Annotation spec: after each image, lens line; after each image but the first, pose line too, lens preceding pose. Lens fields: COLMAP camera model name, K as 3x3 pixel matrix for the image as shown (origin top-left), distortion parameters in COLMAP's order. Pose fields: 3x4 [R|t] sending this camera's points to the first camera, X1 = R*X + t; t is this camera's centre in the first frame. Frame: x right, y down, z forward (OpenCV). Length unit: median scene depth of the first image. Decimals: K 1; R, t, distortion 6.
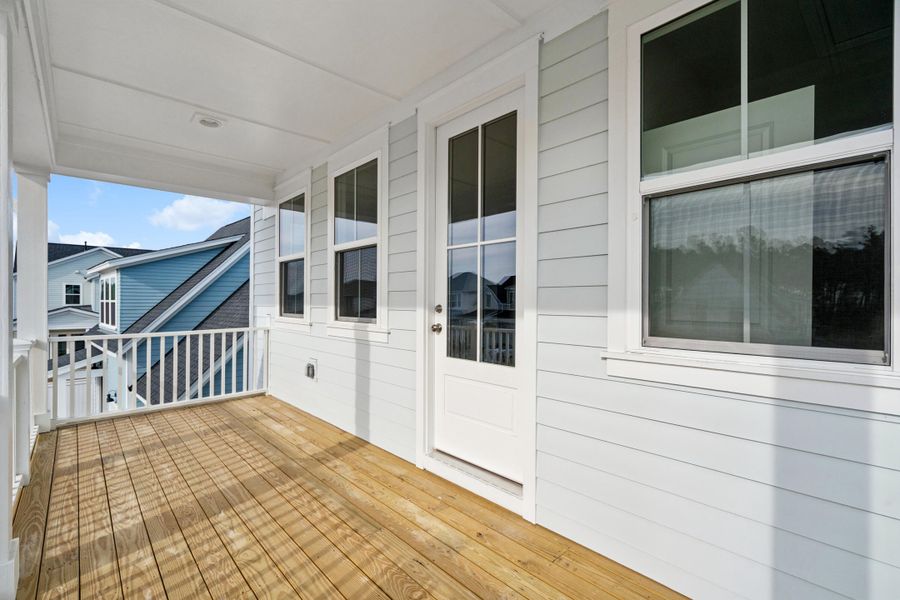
lens RADIAL K [[401.2, 0, 450.0], [0, 401.2, 300.0], [0, 0, 1]] dist [-0.000421, -0.000009]
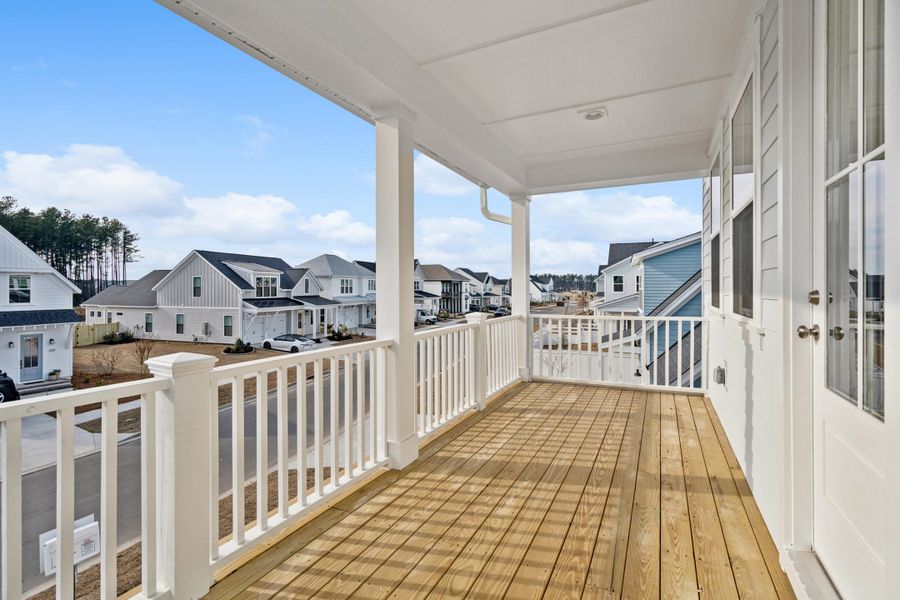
lens RADIAL K [[415.5, 0, 450.9], [0, 415.5, 284.4], [0, 0, 1]] dist [0.000731, 0.000110]
pose [[0.343573, -0.012871, -0.939038, 0.339195], [0.008281, 0.999909, -0.010676, 0.005682], [0.939089, -0.004108, 0.343649, 0.337904]]
